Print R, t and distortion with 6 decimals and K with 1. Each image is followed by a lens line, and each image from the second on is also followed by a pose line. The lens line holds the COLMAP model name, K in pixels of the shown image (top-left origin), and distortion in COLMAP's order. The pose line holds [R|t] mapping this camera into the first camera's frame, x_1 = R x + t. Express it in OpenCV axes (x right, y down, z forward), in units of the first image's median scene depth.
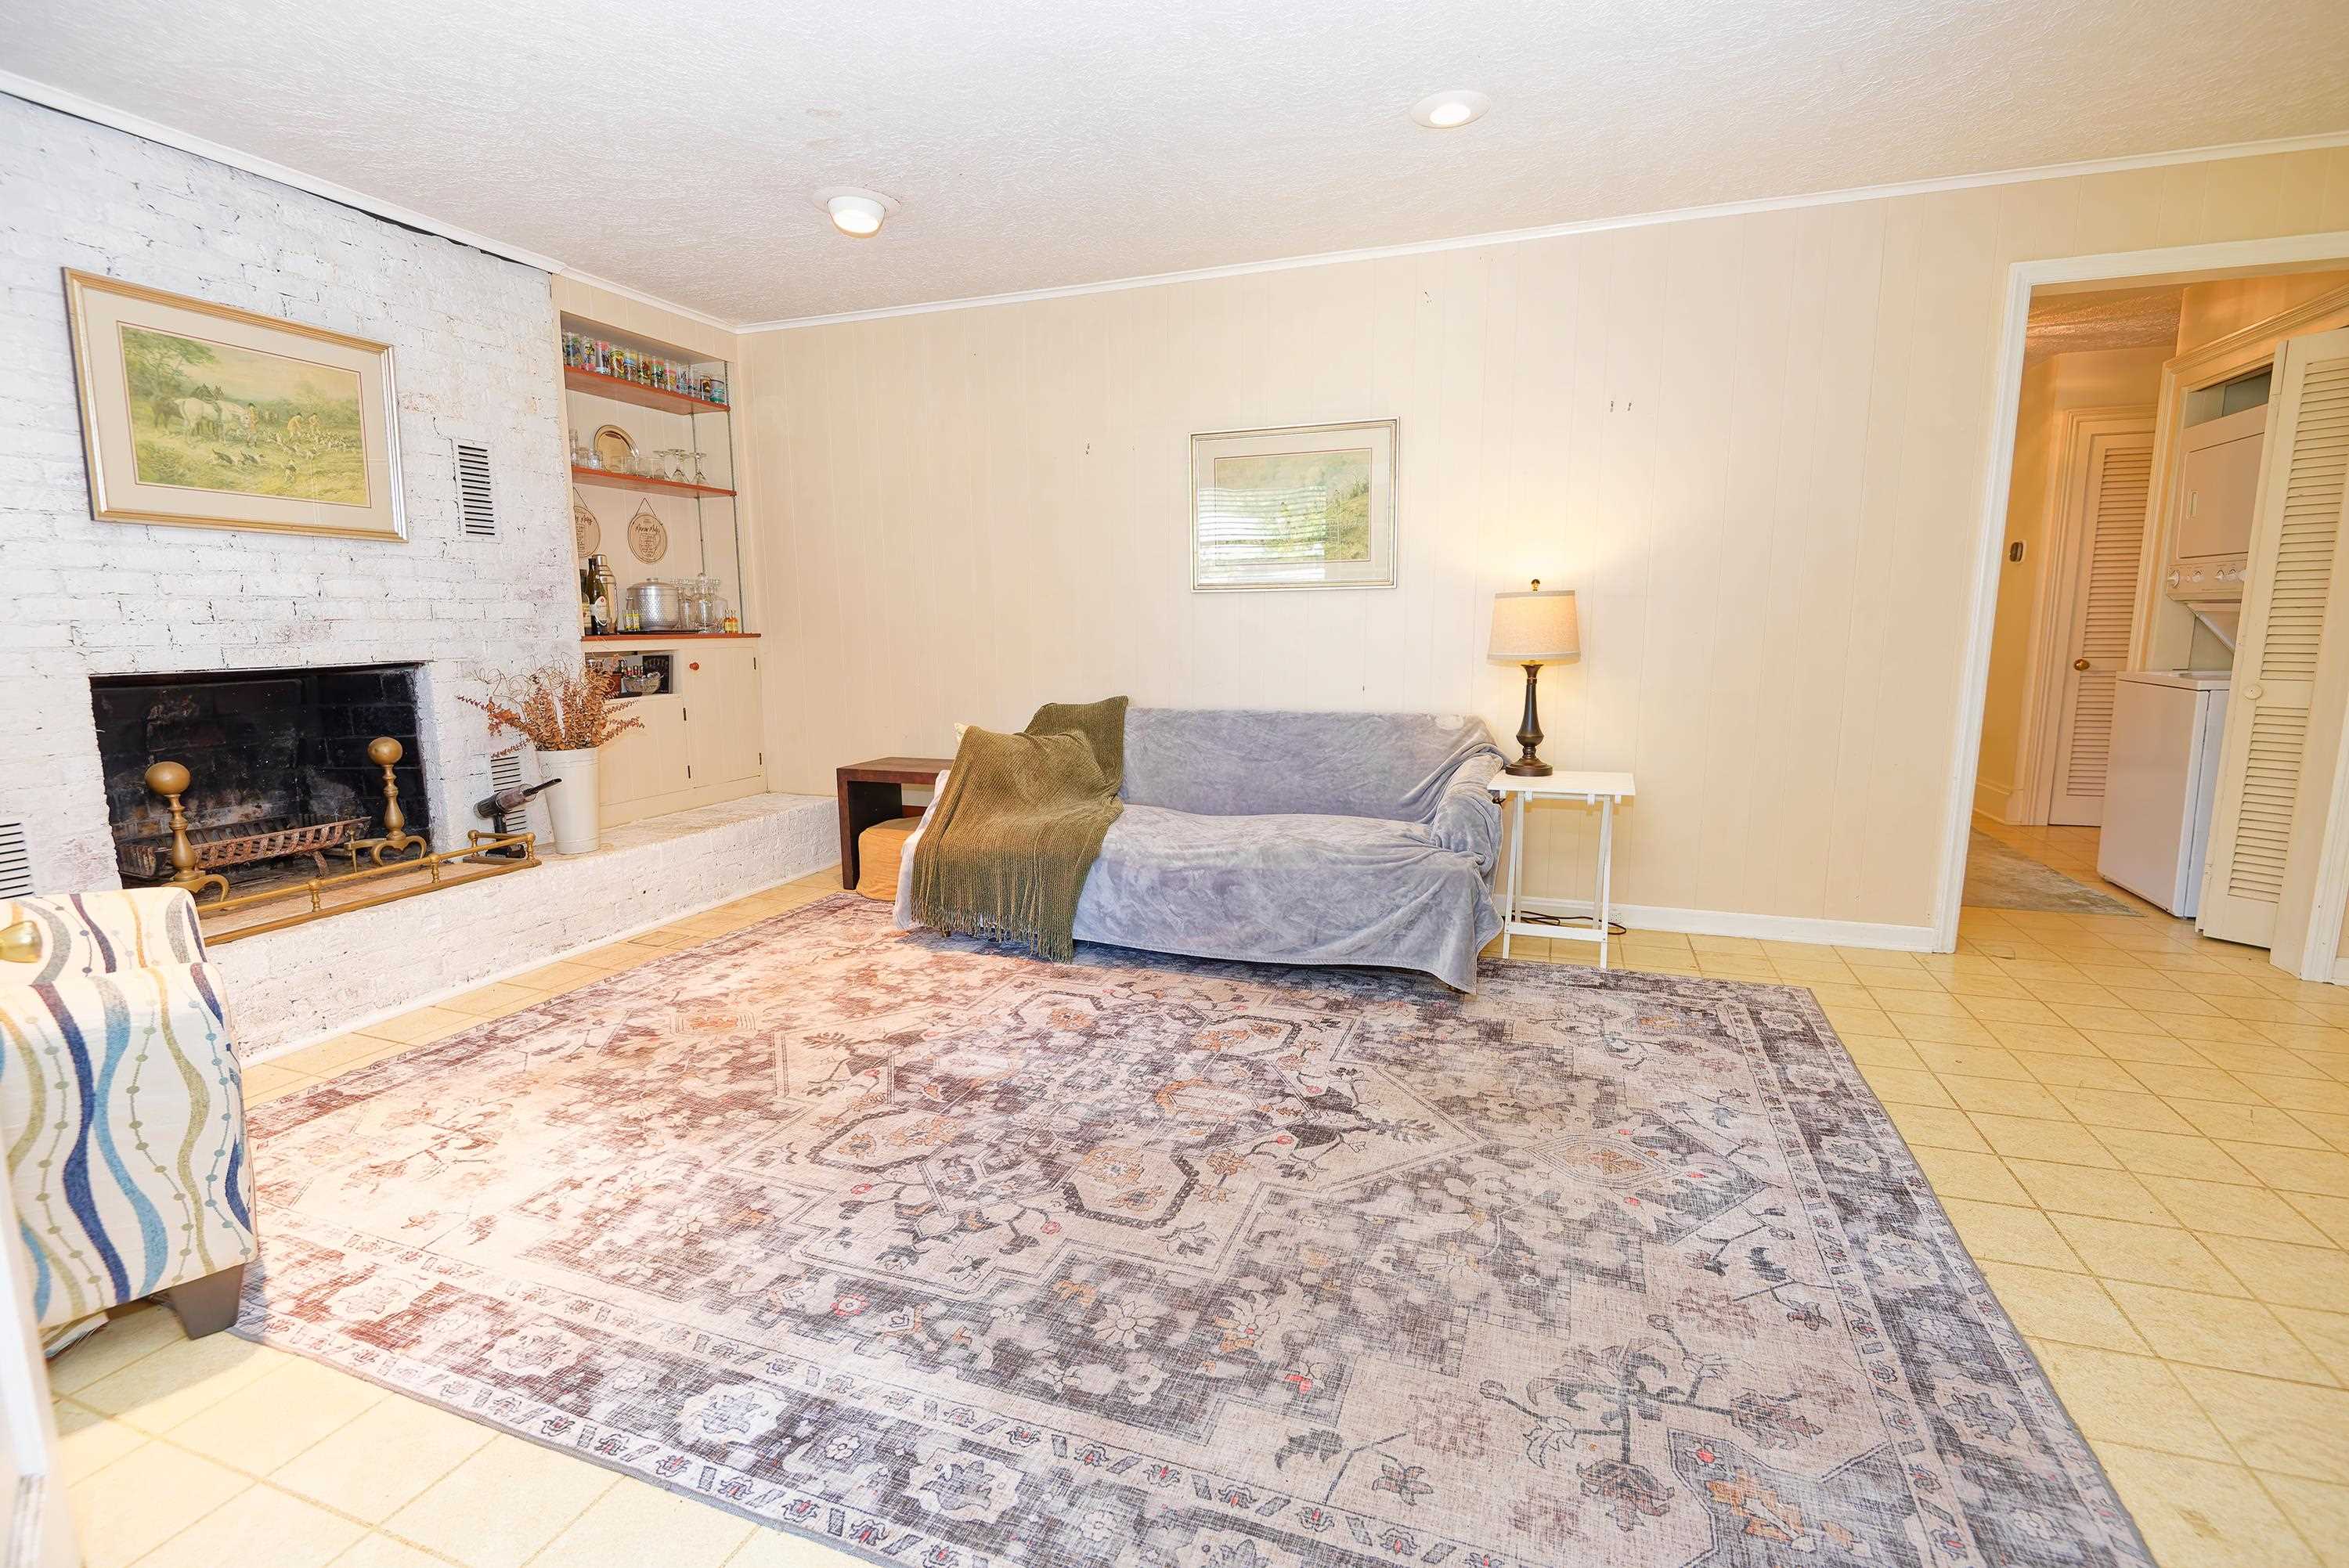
lens RADIAL K [[1075.9, 0, 1168.3], [0, 1075.9, 776.3], [0, 0, 1]] dist [0.002031, -0.004241]
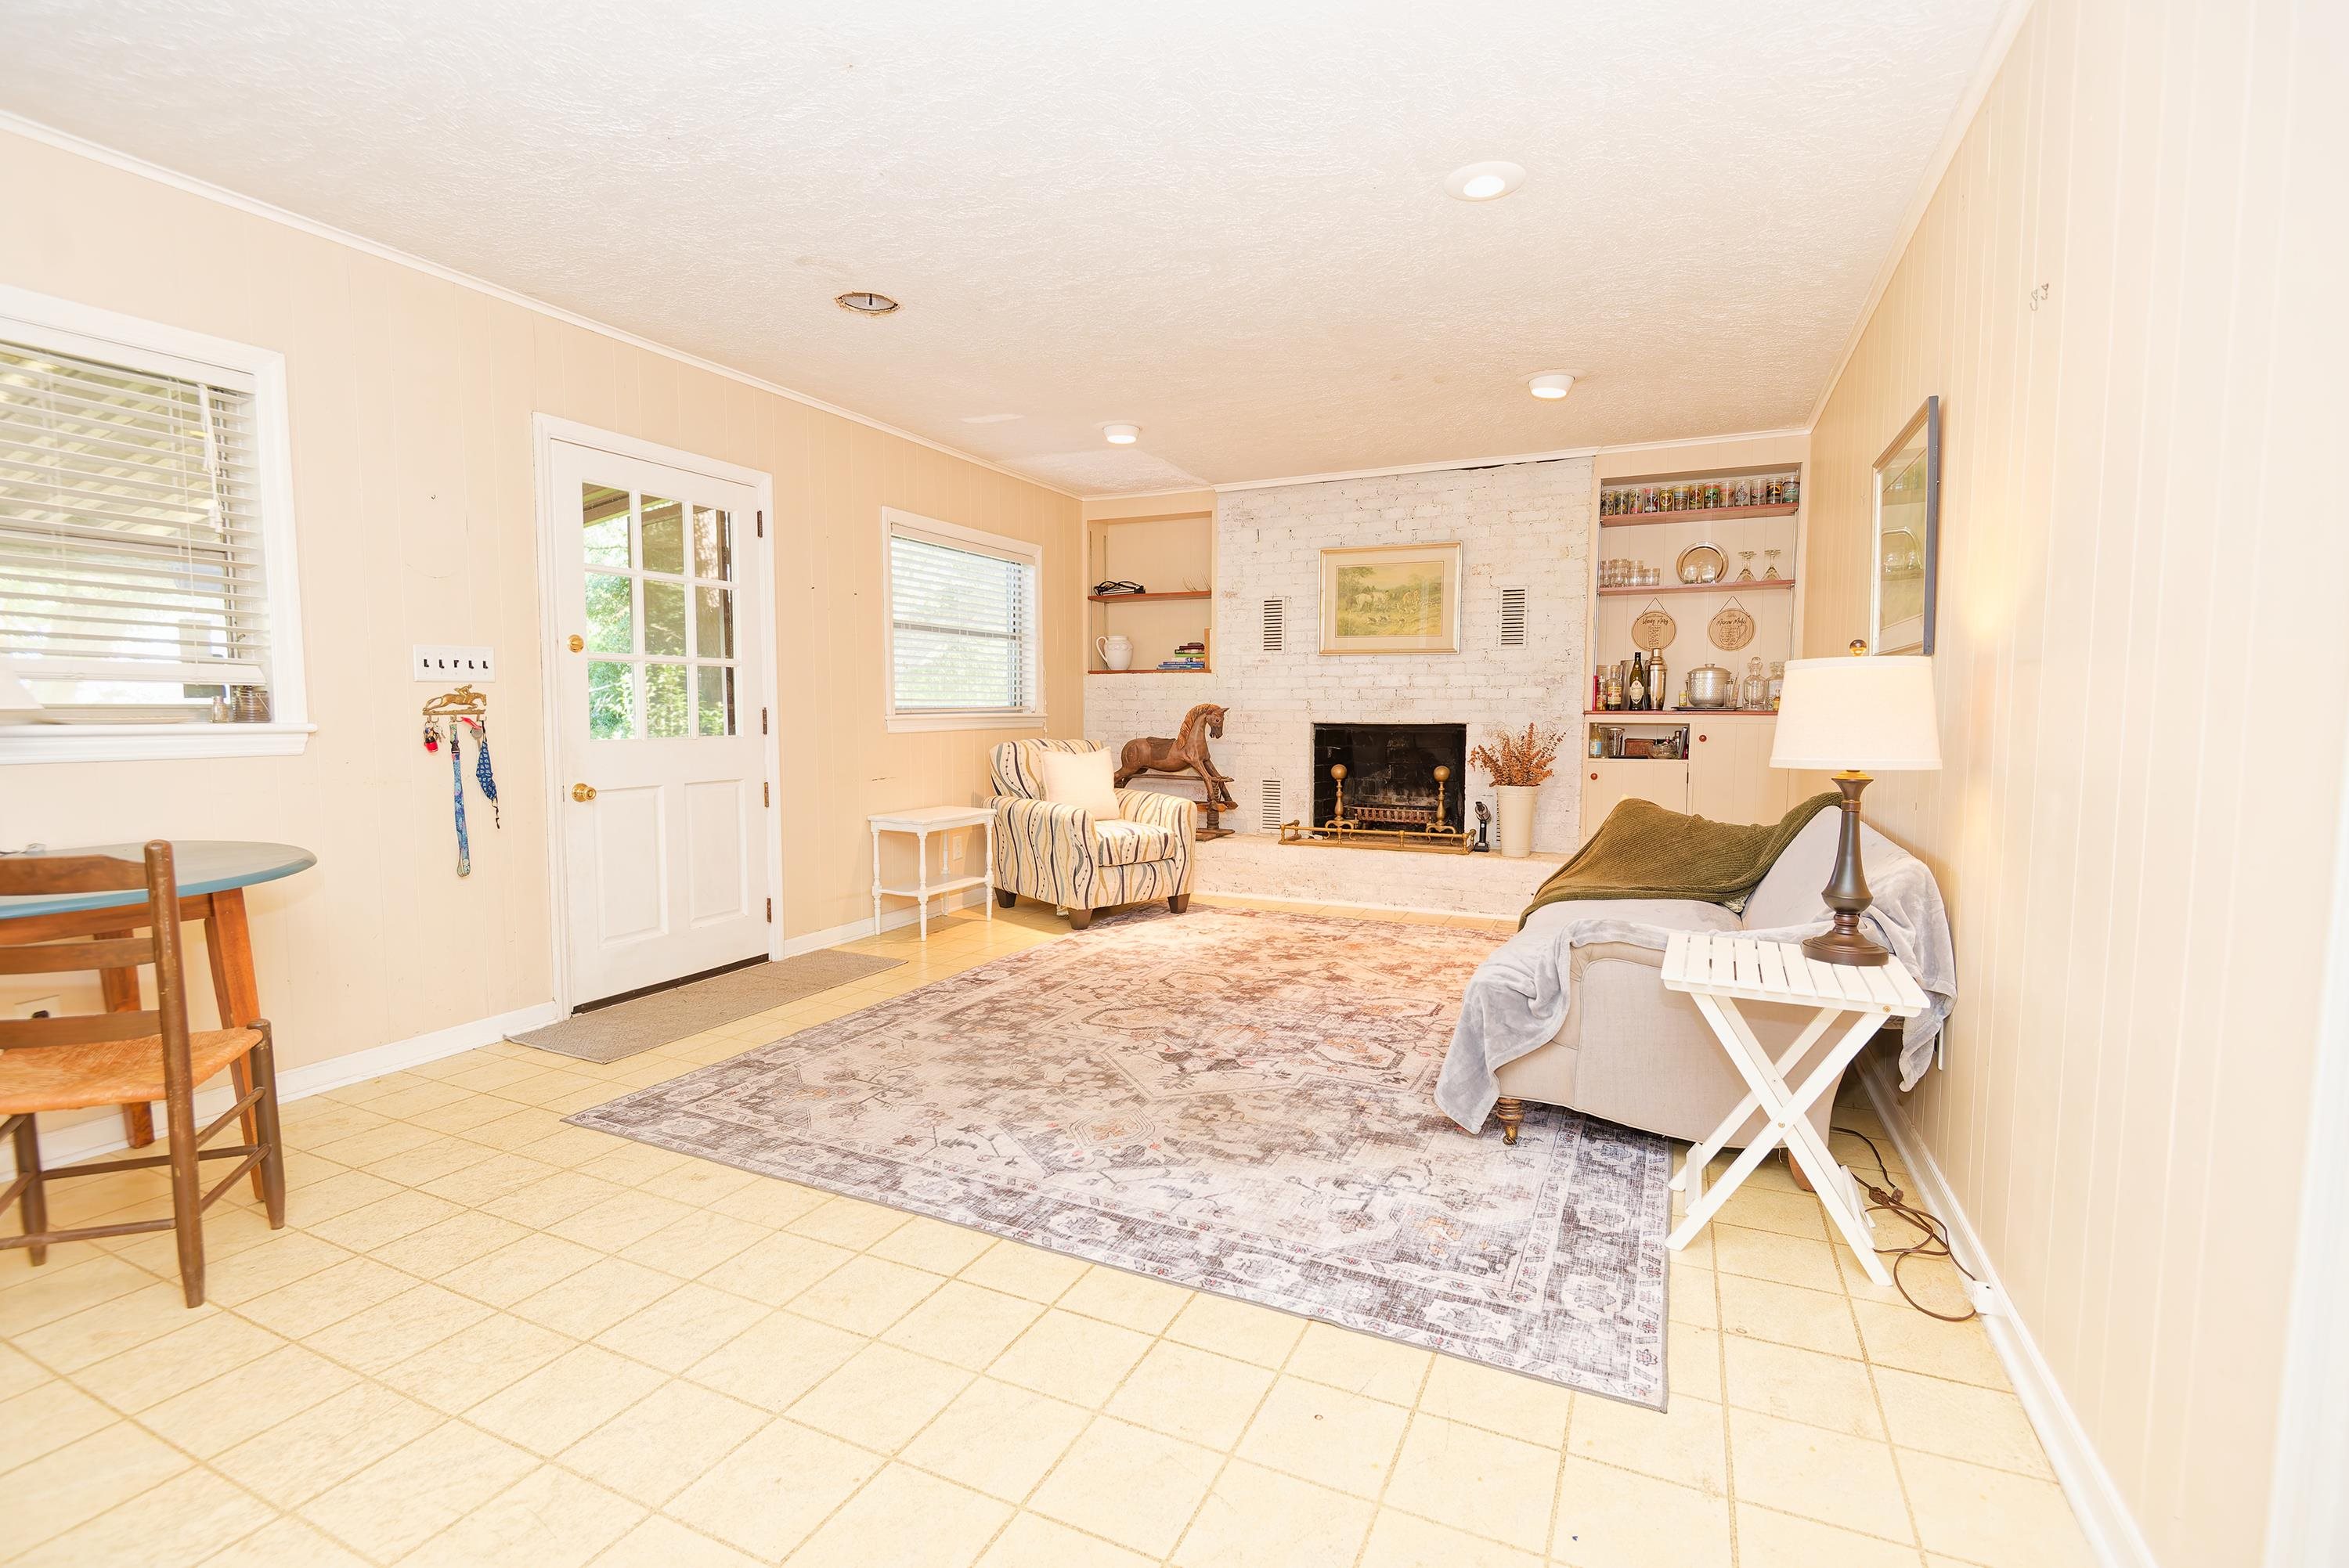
lens RADIAL K [[1075.9, 0, 1170.3], [0, 1075.9, 784.1], [0, 0, 1]] dist [0.002031, -0.004241]
pose [[-0.090588, 0.082131, -0.992496, 1.301375], [-0.145402, 0.984824, 0.094767, -0.136583], [0.985217, 0.152896, -0.077271, 0.890614]]
